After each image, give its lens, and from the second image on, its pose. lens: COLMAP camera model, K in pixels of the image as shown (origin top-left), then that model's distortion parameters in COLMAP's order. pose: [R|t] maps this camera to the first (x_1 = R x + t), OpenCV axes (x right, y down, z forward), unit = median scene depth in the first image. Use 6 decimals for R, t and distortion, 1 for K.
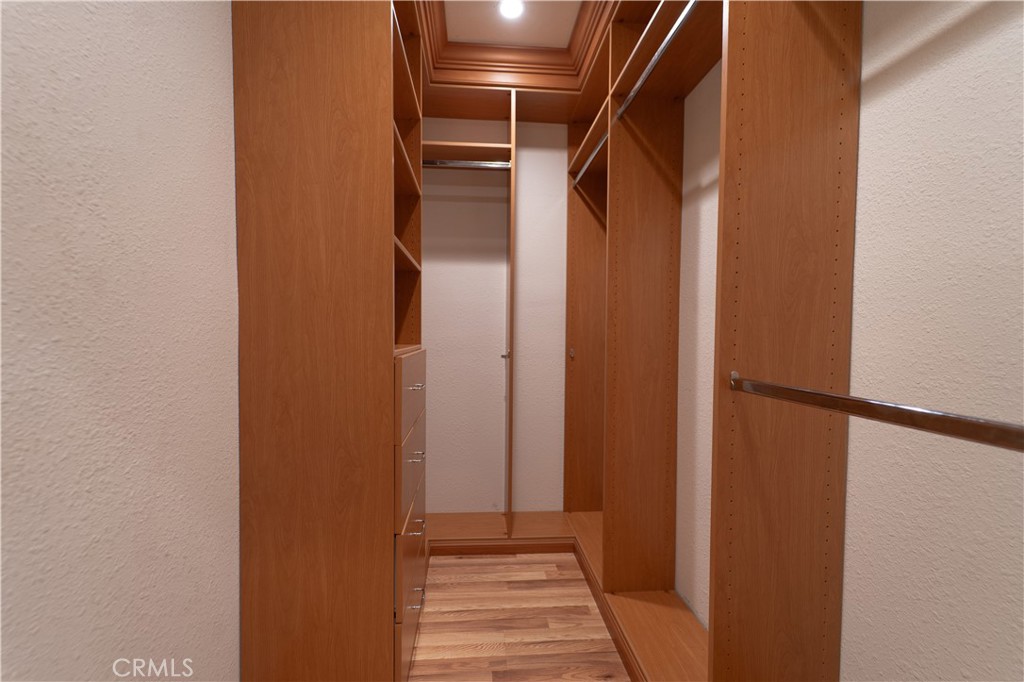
lens RADIAL K [[409.1, 0, 505.7], [0, 409.1, 343.4], [0, 0, 1]] dist [0.012774, -0.003251]
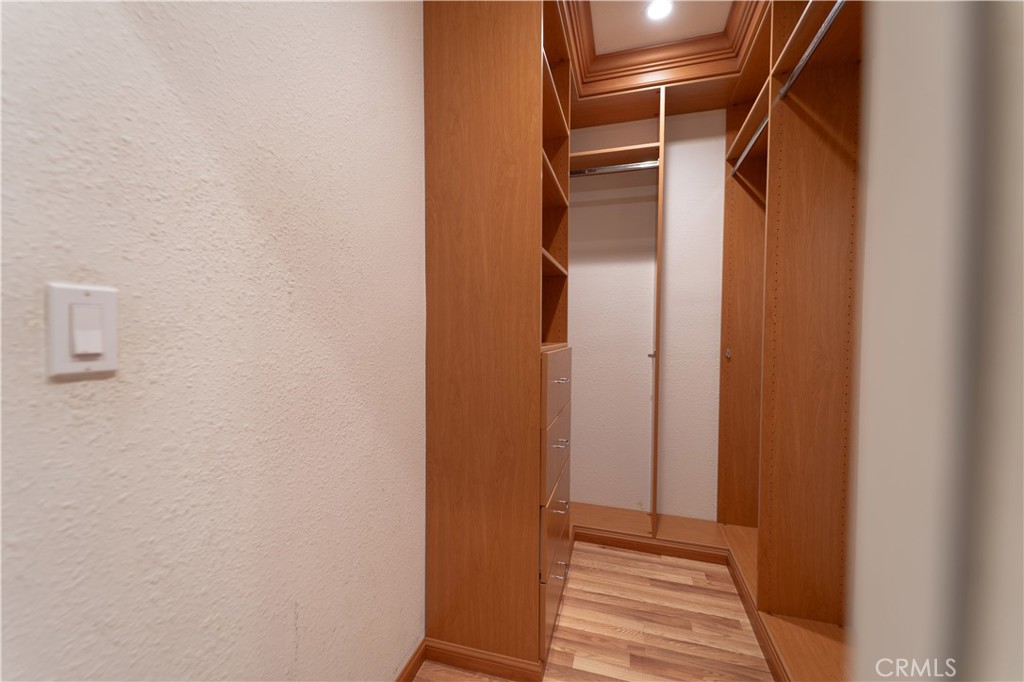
lens RADIAL K [[409.1, 0, 505.7], [0, 409.1, 343.4], [0, 0, 1]] dist [0.012774, -0.003251]
pose [[0.933168, 0.009549, -0.359313, 0.034100], [-0.008807, 0.999954, 0.003704, 0.002212], [0.359332, -0.000292, 0.933210, -0.078213]]
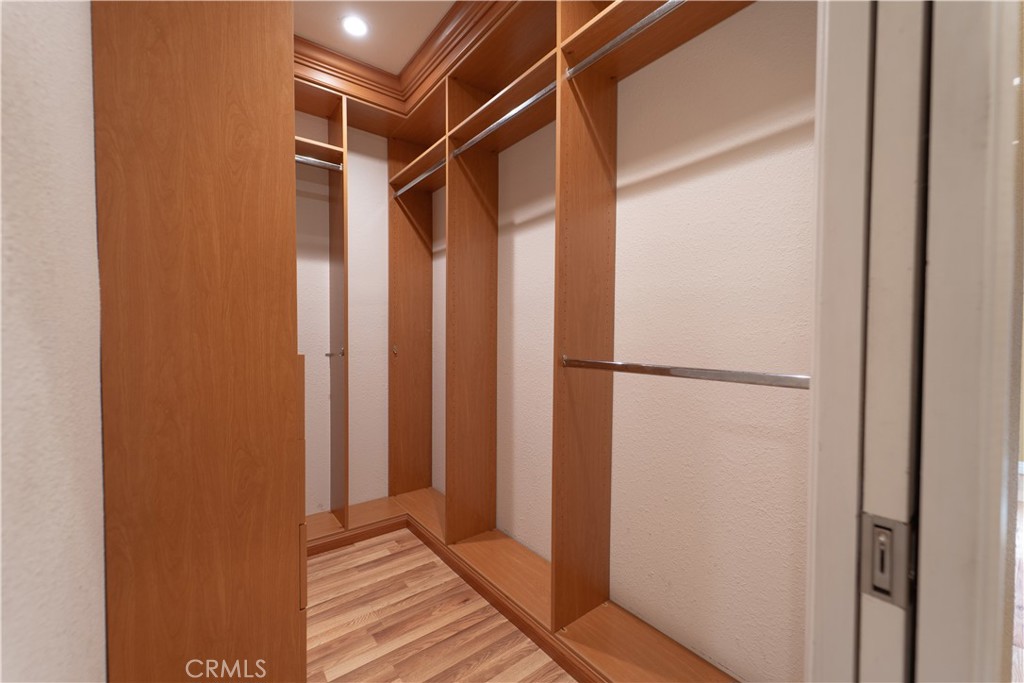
lens RADIAL K [[409.1, 0, 505.7], [0, 409.1, 343.9], [0, 0, 1]] dist [0.012774, -0.003251]
pose [[0.839164, -0.019591, 0.543526, -0.262458], [0.016626, 0.999808, 0.010369, 0.002343], [-0.543625, 0.000336, 0.839328, -0.109478]]
